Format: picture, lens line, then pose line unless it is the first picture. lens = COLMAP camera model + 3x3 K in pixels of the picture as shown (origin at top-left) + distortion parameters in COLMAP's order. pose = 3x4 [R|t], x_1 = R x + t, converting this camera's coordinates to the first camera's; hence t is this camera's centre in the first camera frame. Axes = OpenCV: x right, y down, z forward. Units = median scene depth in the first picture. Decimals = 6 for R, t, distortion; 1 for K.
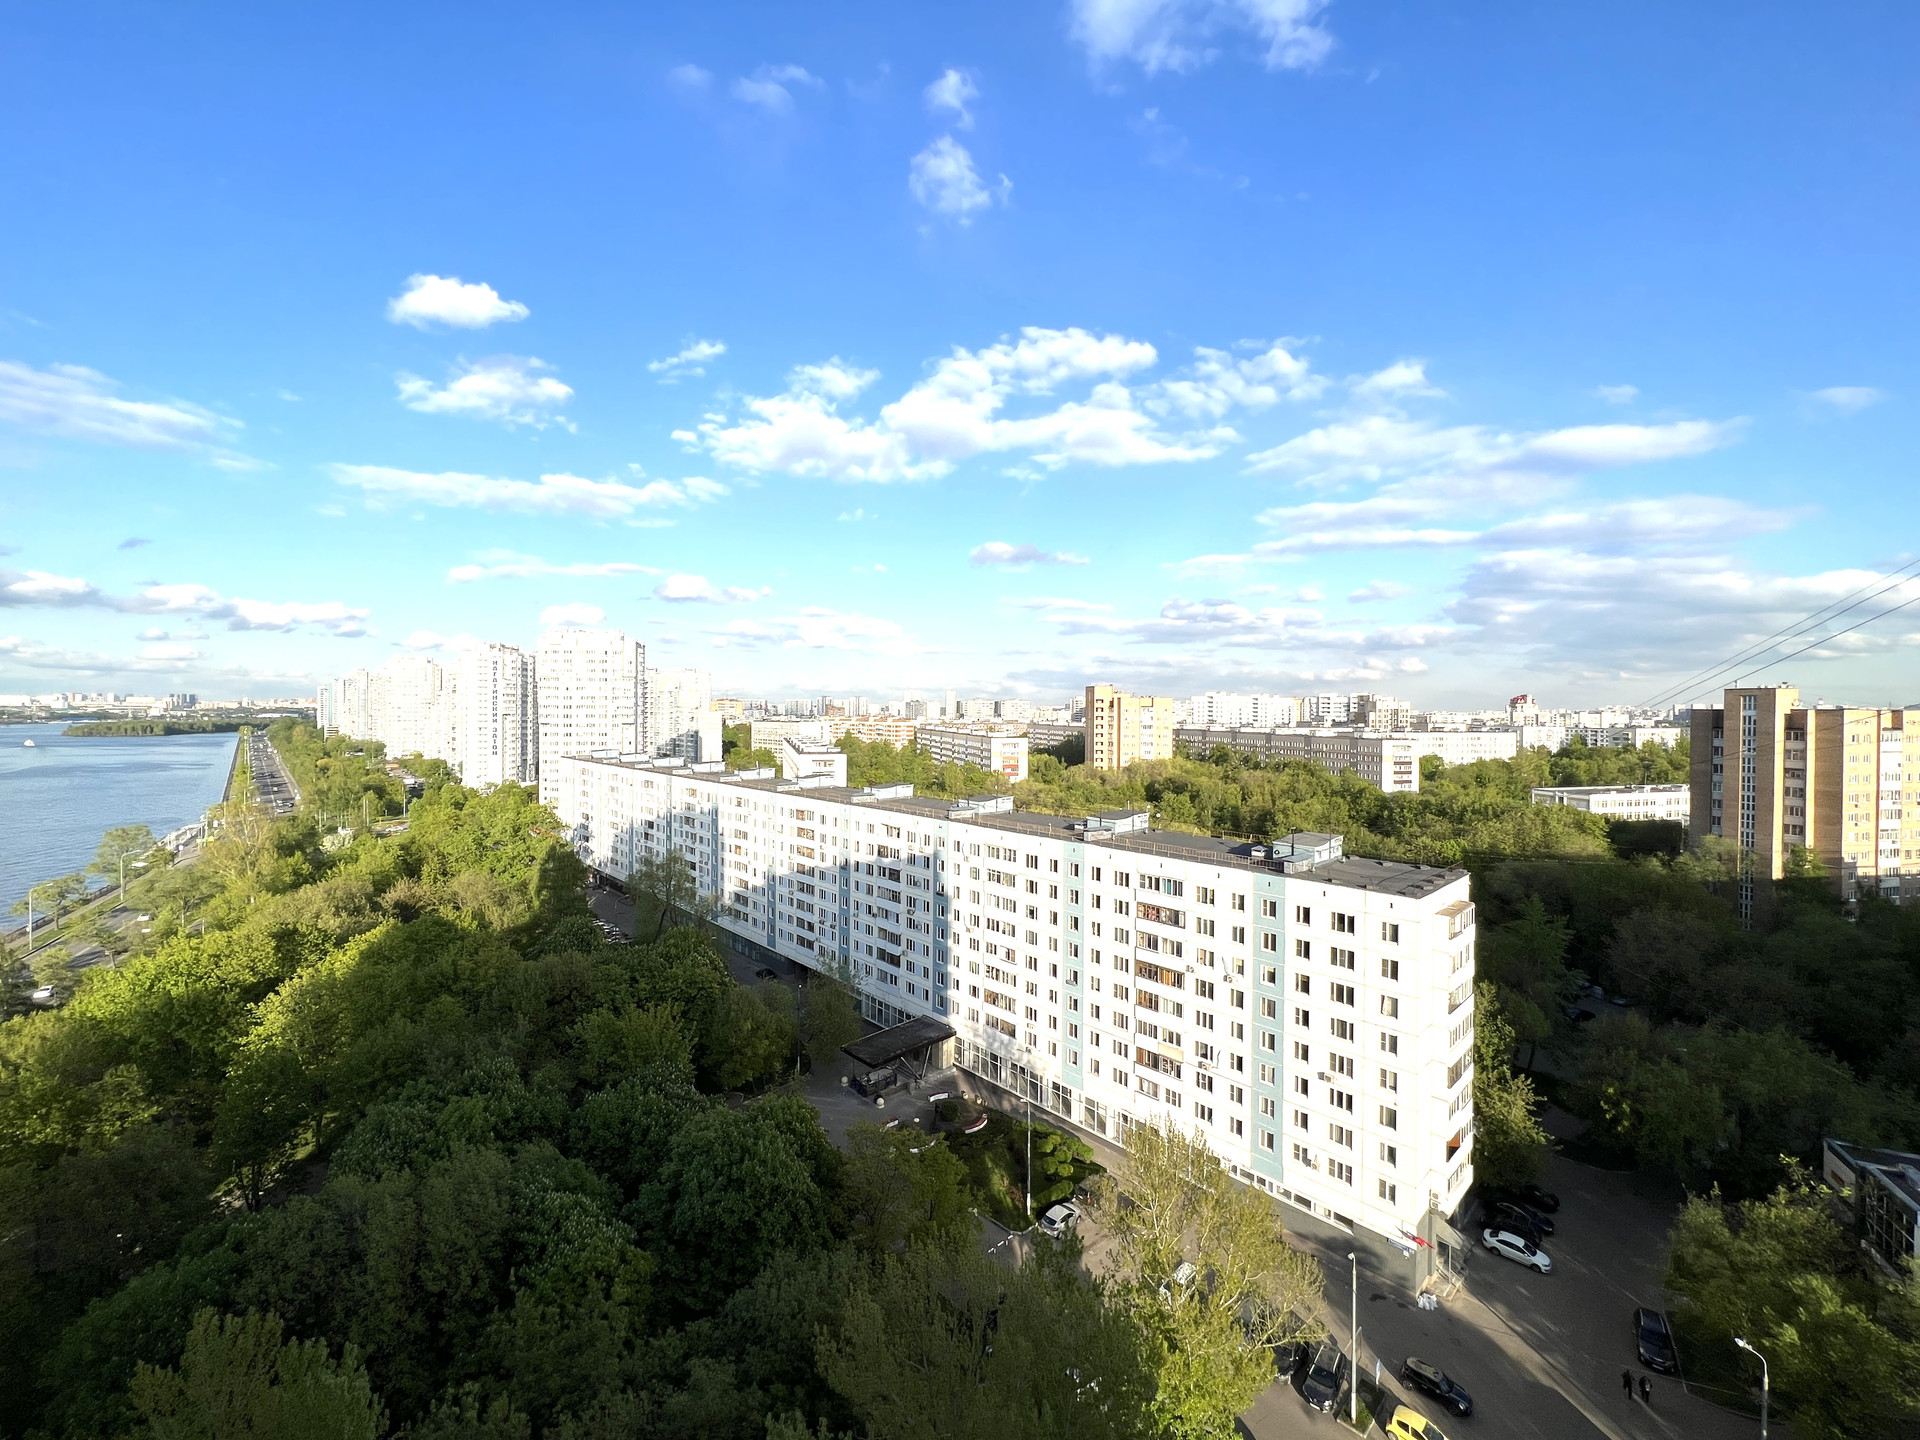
lens RADIAL K [[770.4, 0, 956.9], [0, 770.4, 712.4], [0, 0, 1]] dist [-0.001488, 0.001024]
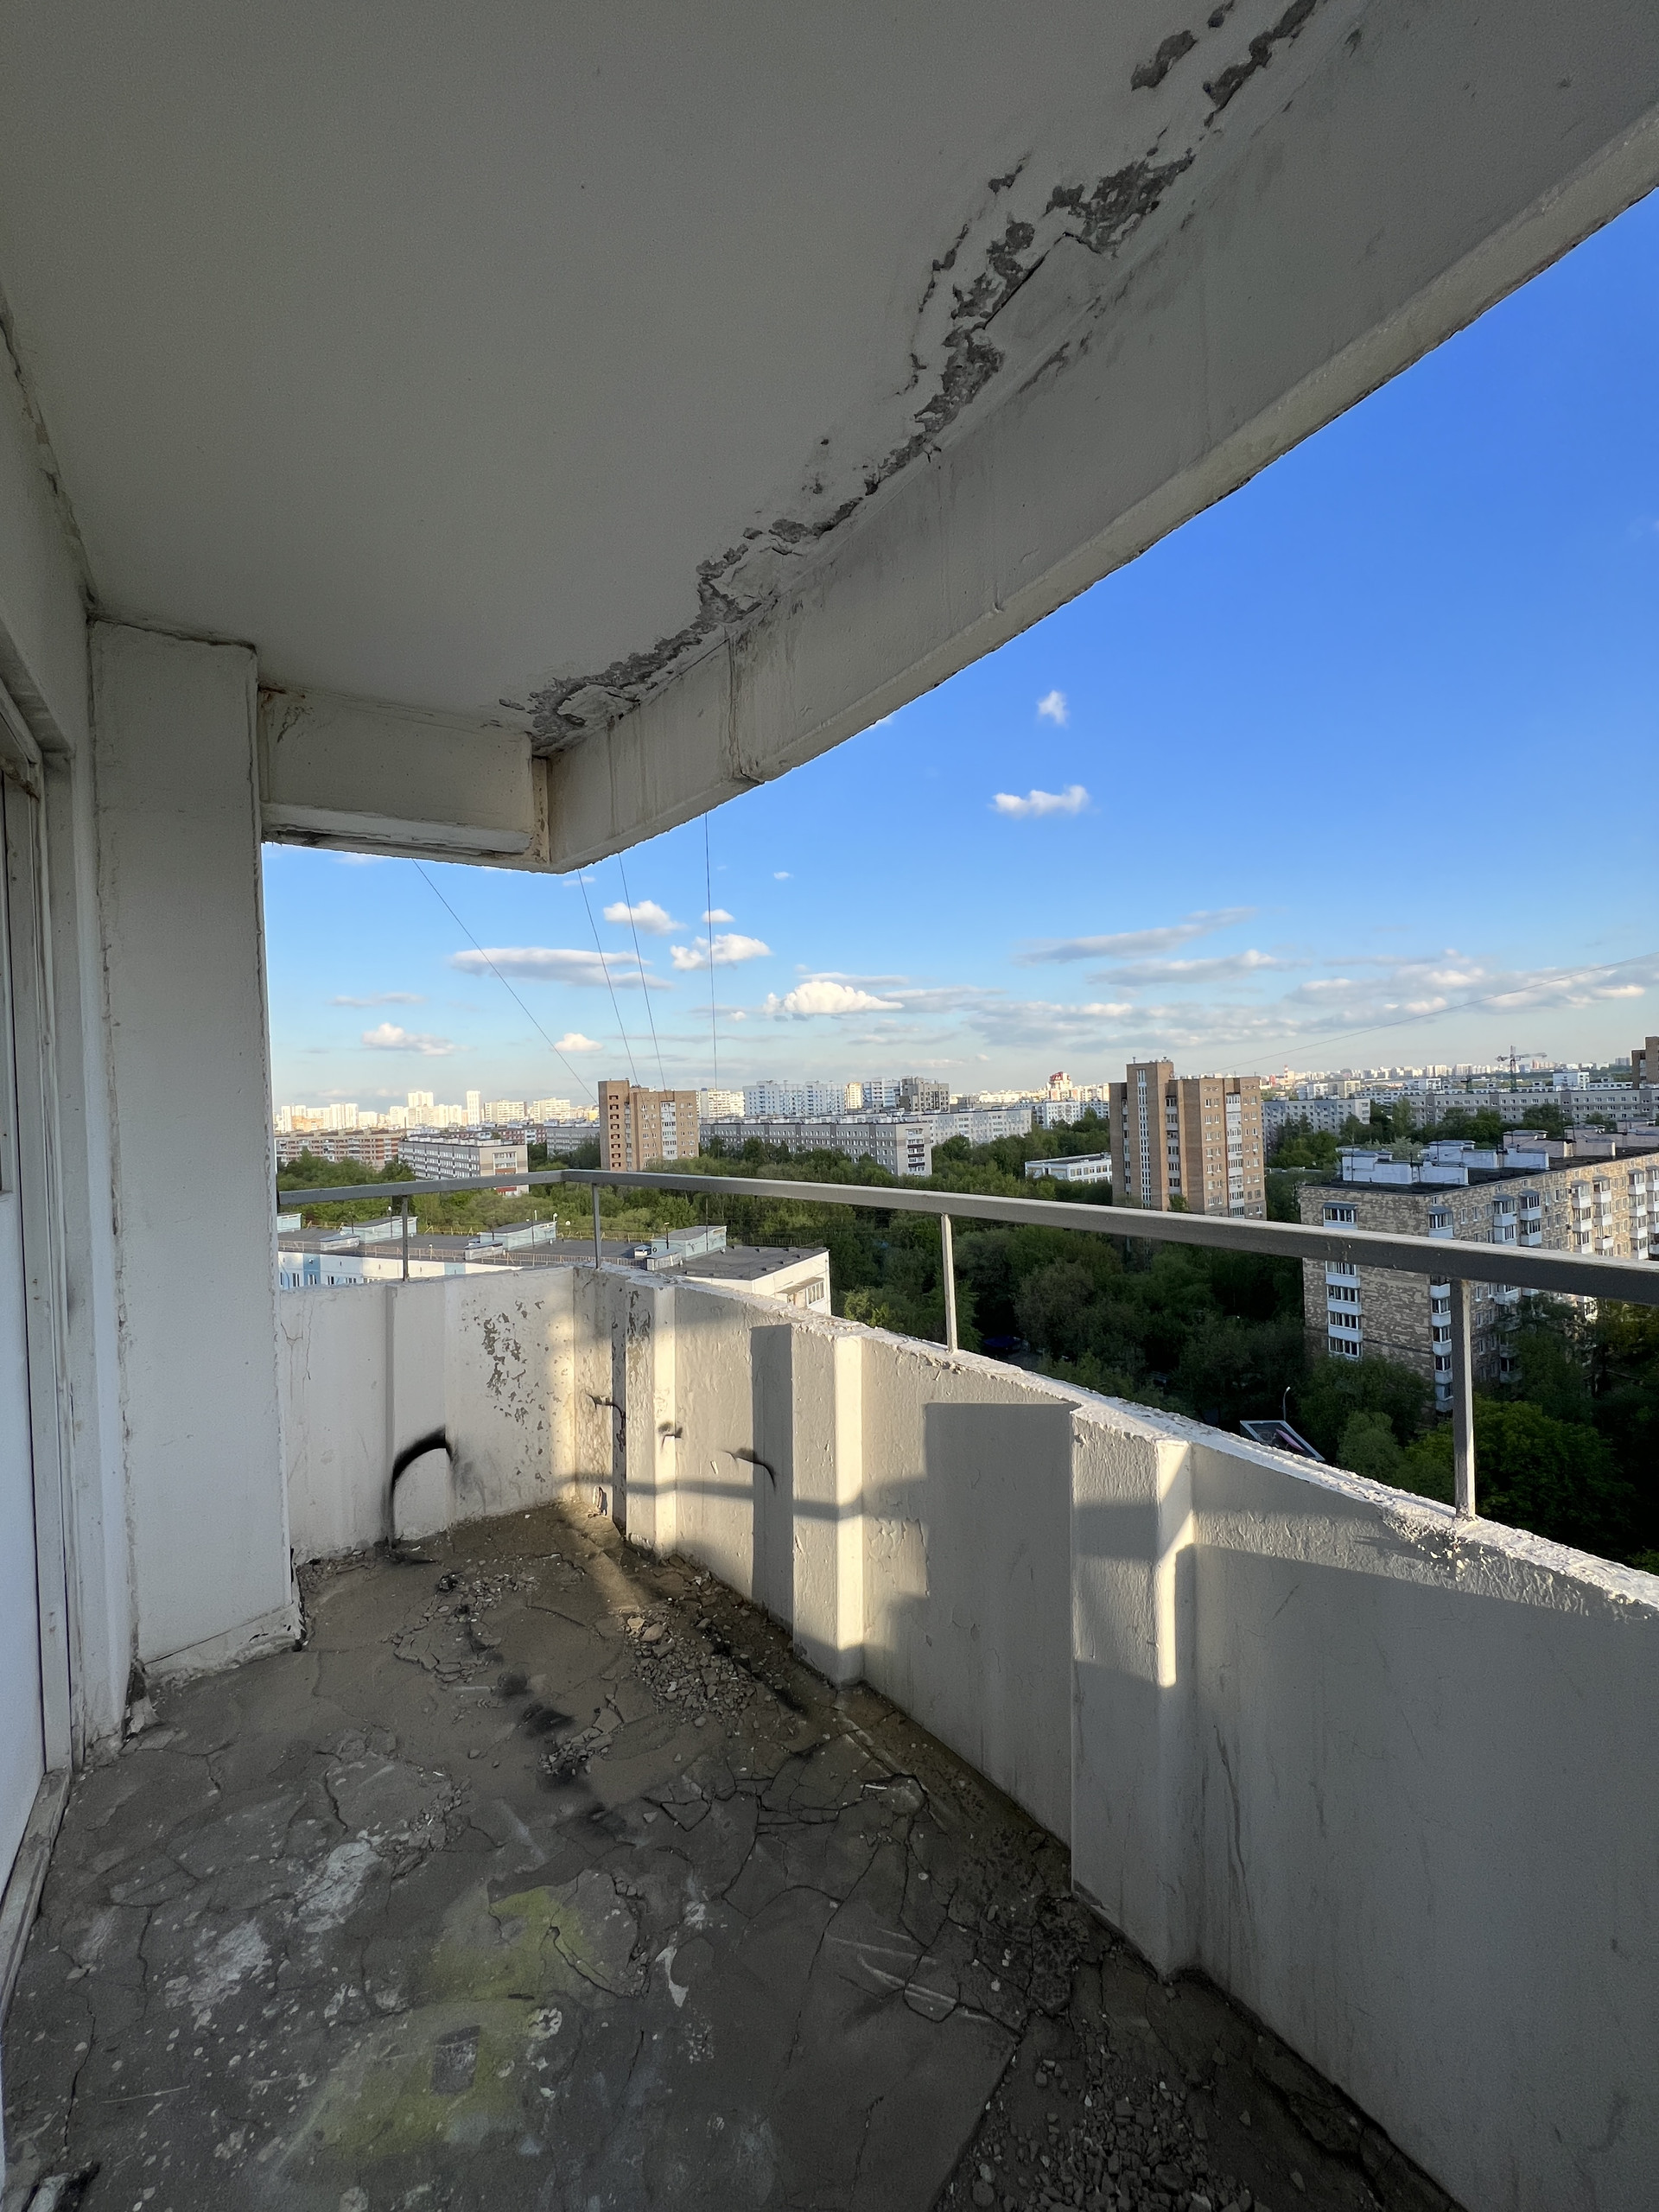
lens RADIAL K [[887.5, 0, 827.1], [0, 887.5, 1102.3], [0, 0, 1]] dist [-0.001488, 0.001024]
pose [[0.929283, -0.046451, 0.366435, 0.143418], [0.049121, 0.998791, 0.002039, 0.002543], [-0.366087, 0.016105, 0.930441, -0.081819]]
